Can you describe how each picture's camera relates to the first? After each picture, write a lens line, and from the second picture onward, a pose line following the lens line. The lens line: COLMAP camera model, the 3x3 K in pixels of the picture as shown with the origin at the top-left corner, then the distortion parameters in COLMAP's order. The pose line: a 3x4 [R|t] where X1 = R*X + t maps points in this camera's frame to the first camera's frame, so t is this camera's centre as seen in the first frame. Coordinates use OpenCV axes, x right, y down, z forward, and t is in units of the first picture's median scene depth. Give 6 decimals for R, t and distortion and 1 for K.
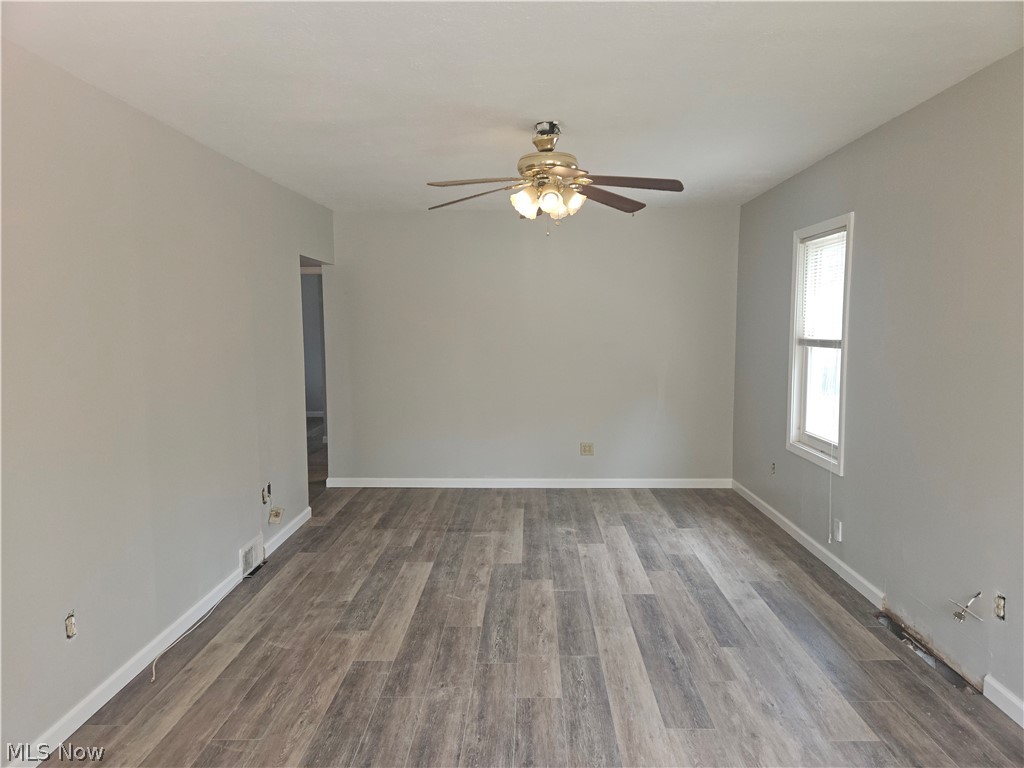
lens RADIAL K [[683.0, 0, 511.6], [0, 683.0, 383.8], [0, 0, 1]] dist [0.066914, -0.047748]
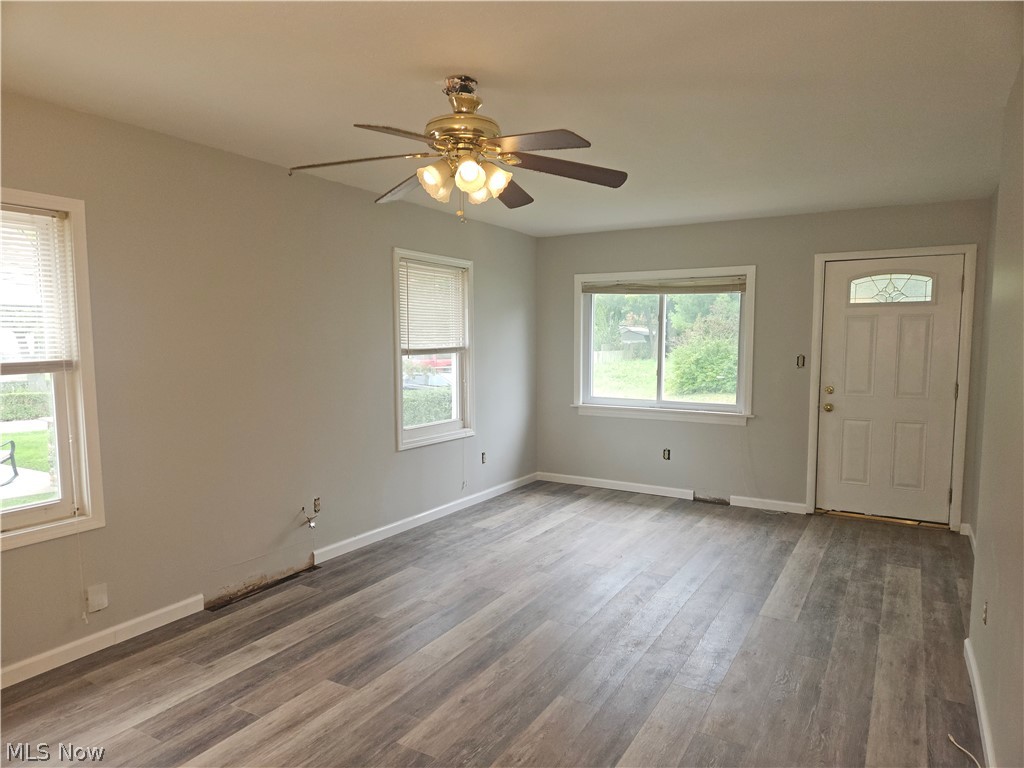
lens RADIAL K [[683.0, 0, 511.8], [0, 683.0, 388.3], [0, 0, 1]] dist [0.066914, -0.047748]
pose [[-0.884083, -0.022735, 0.466777, -0.338162], [0.055278, 0.986717, 0.152757, -0.129606], [-0.464049, 0.160852, -0.871083, 1.527527]]
